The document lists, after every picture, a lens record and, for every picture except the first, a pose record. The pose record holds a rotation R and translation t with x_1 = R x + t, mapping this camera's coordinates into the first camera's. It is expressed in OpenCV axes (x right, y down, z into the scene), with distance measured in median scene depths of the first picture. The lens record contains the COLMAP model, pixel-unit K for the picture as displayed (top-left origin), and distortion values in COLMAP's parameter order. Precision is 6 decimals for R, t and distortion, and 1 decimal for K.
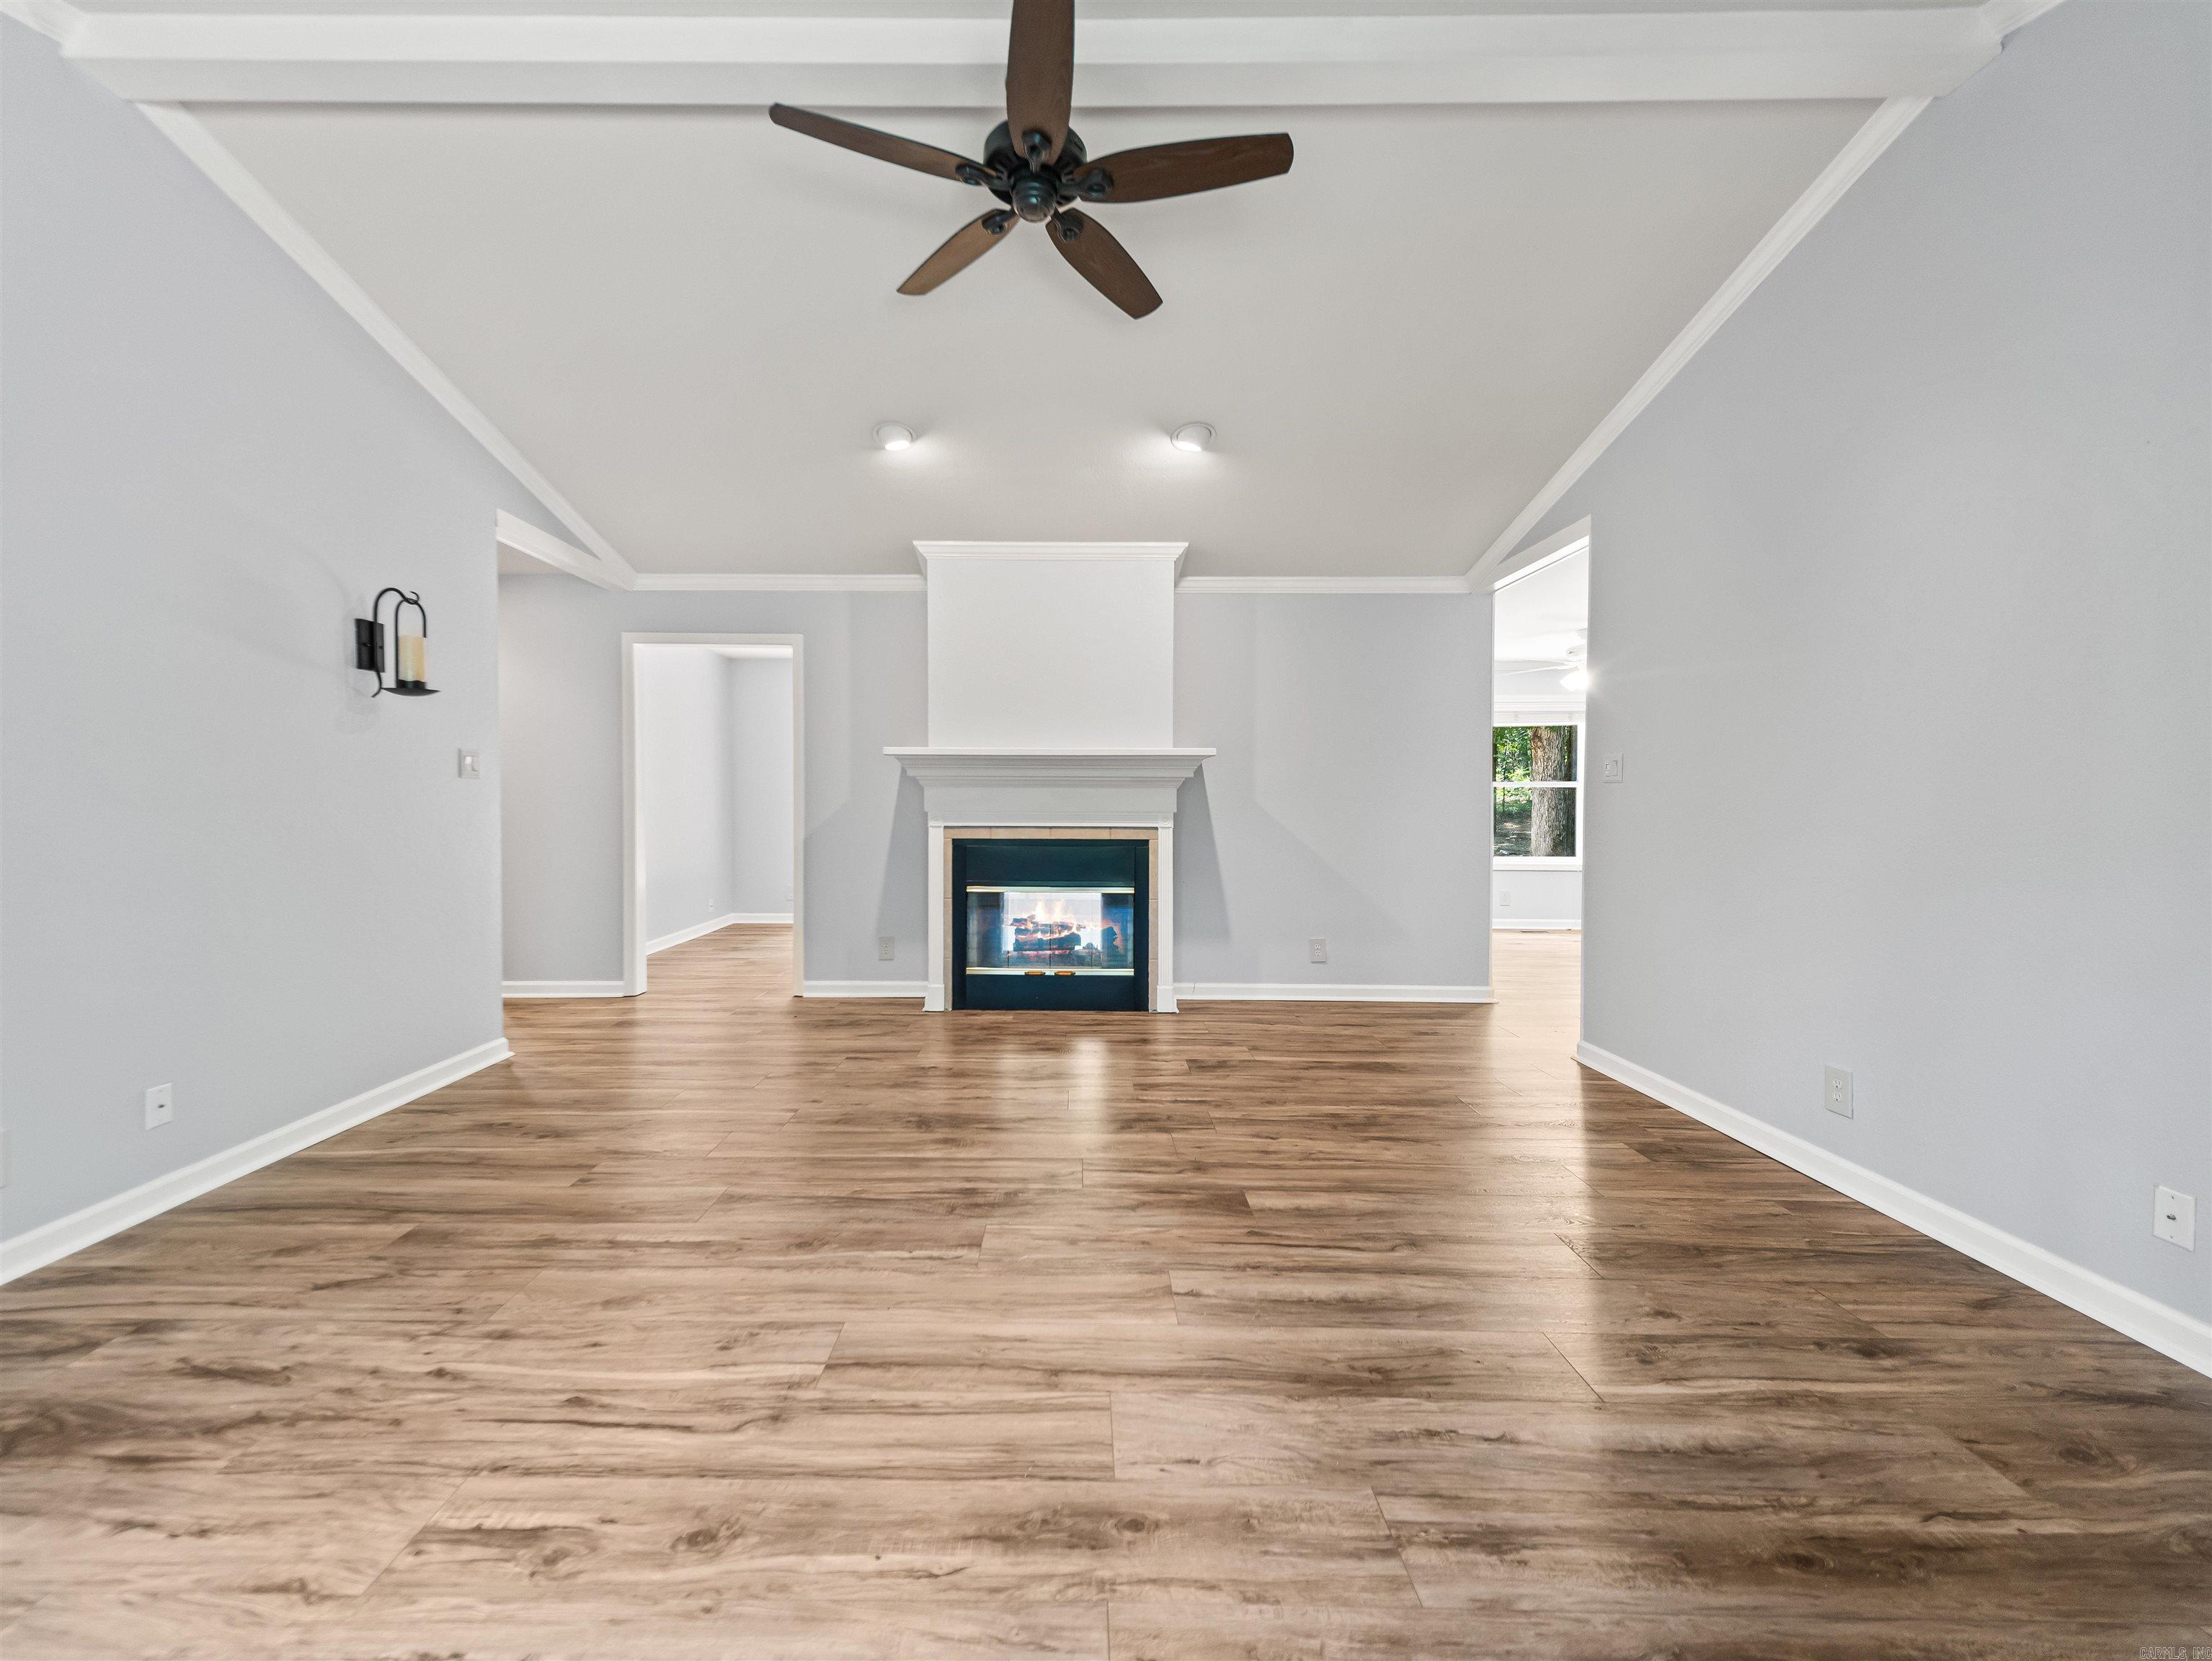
lens RADIAL K [[881.8, 0, 1102.7], [0, 881.8, 826.9], [0, 0, 1]] dist [0.031370, -0.010486]
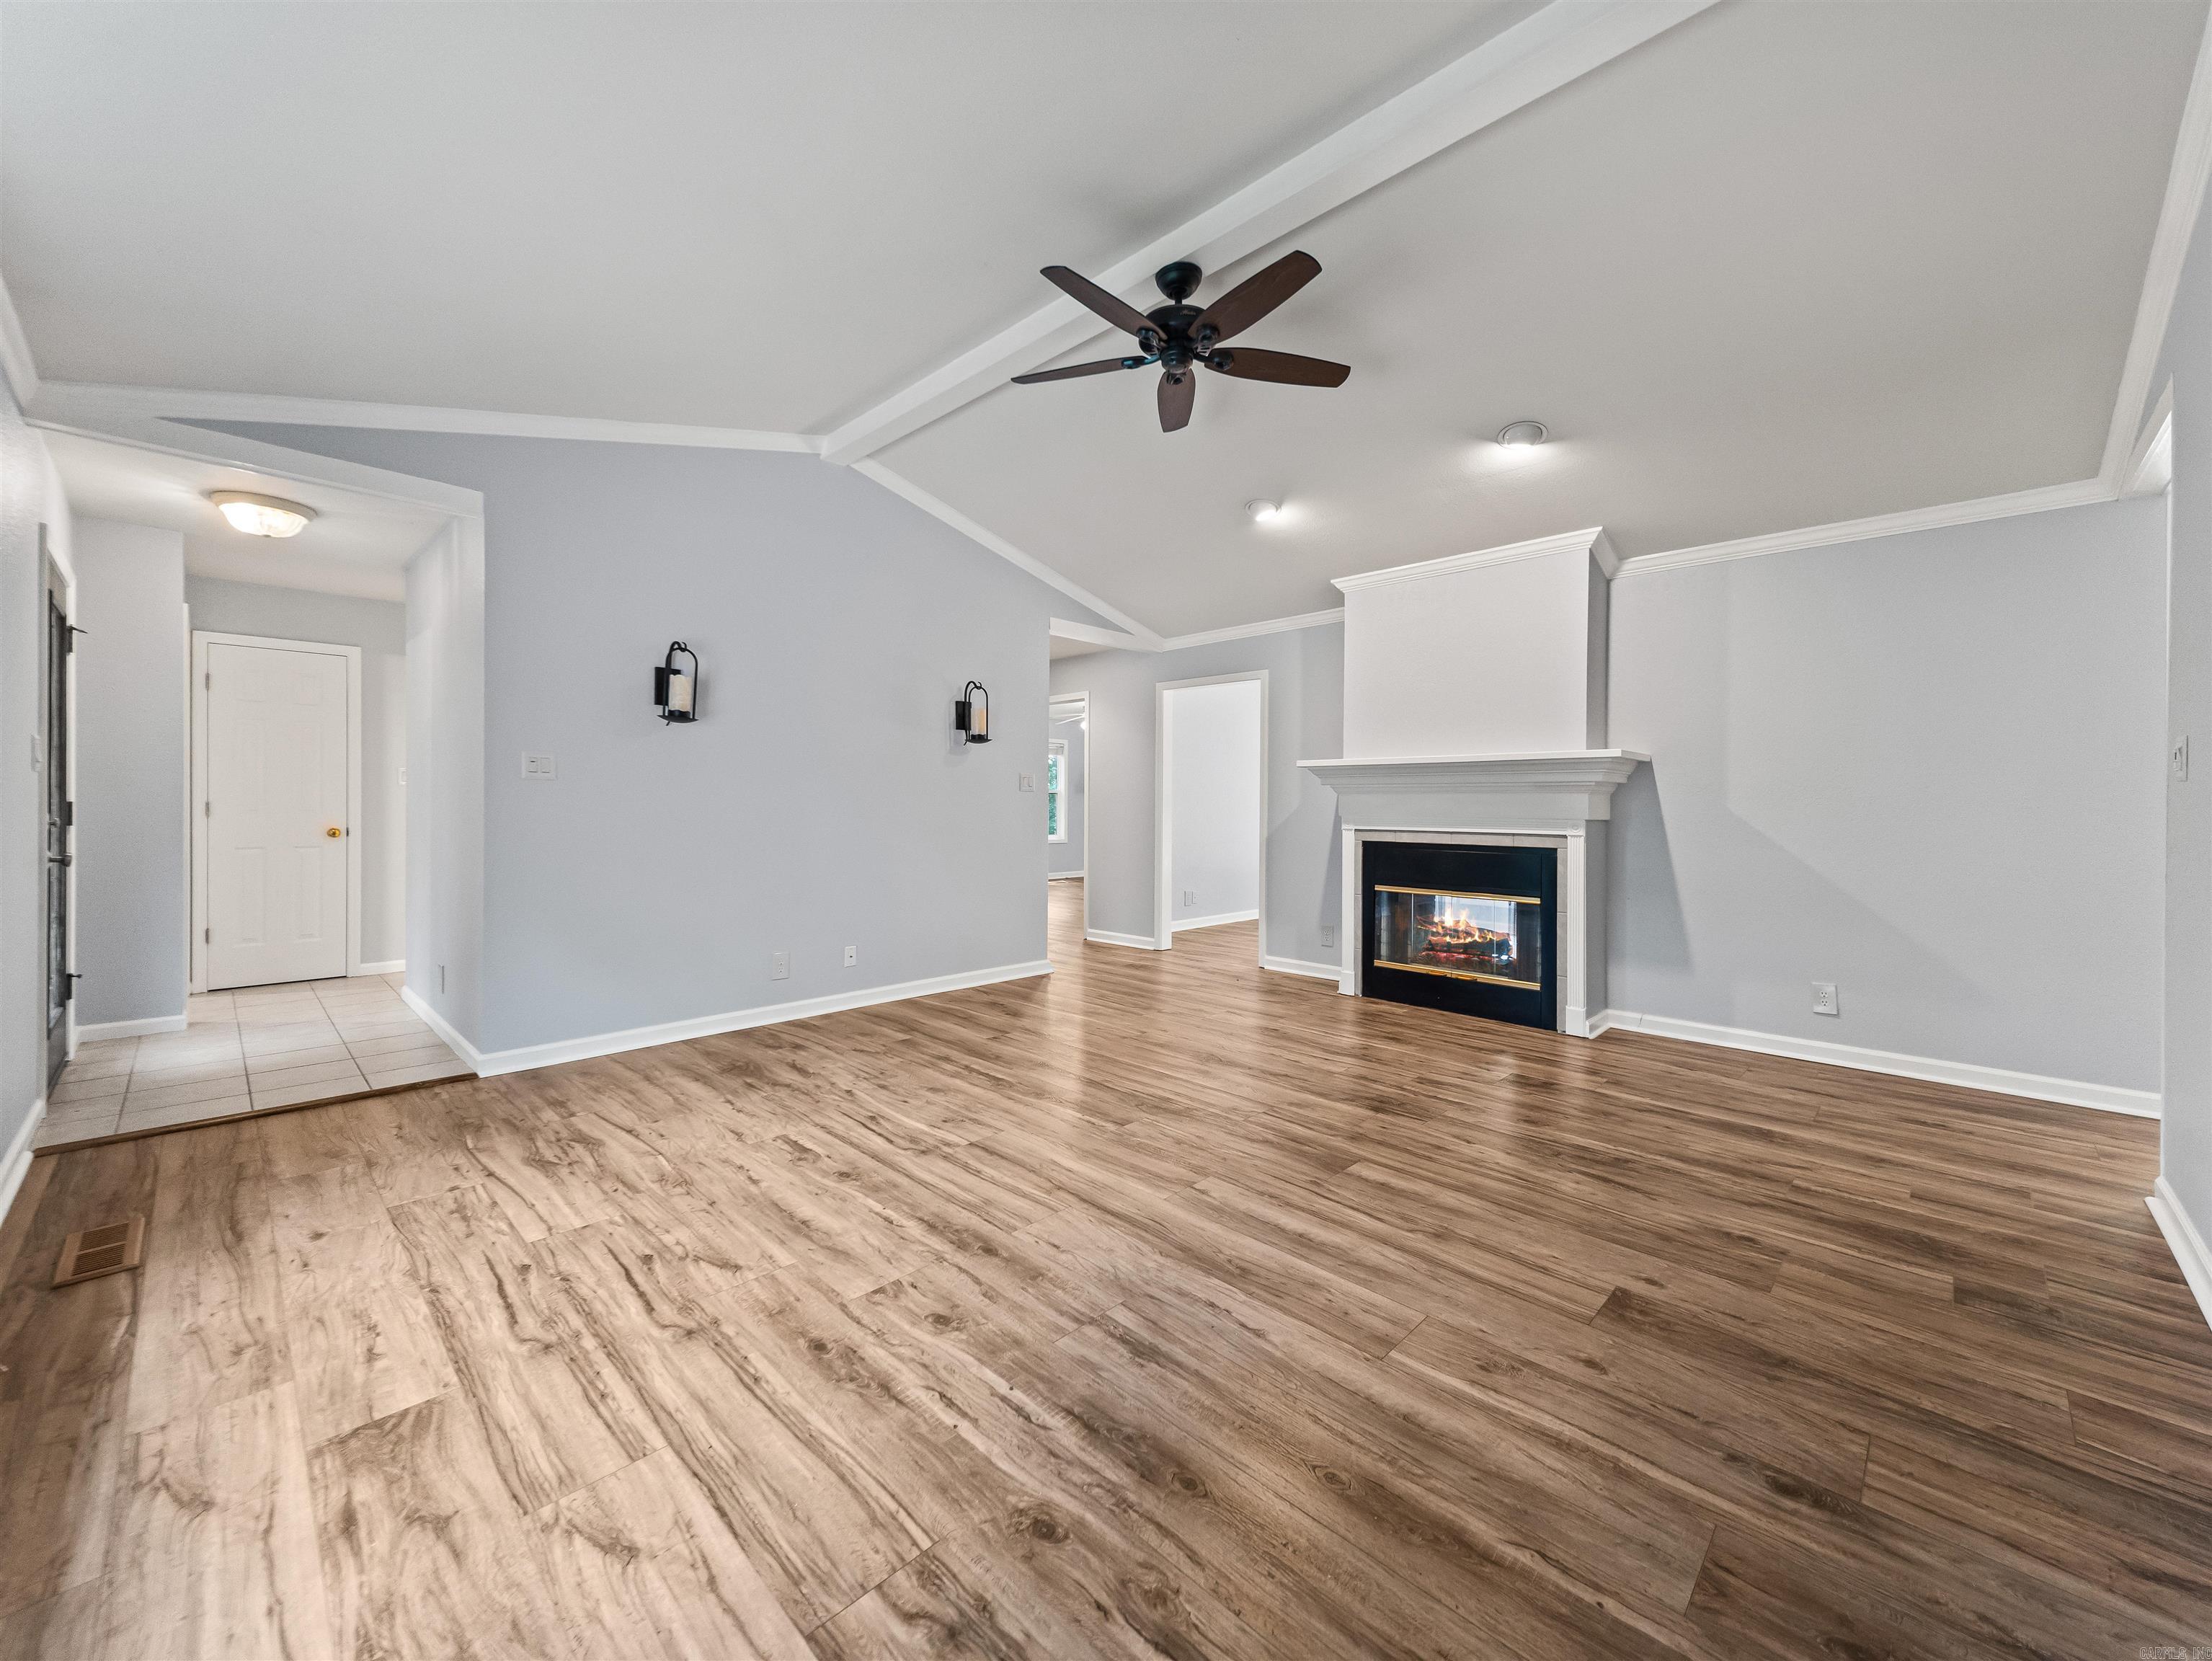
lens RADIAL K [[857.6, 0, 1112.9], [0, 857.6, 820.1], [0, 0, 1]] dist [0.040758, -0.015183]
pose [[0.726929, 0.013984, -0.686570, 0.642136], [-0.024783, 0.999676, -0.005877, 0.002338], [0.686265, 0.021287, 0.727040, -0.000528]]
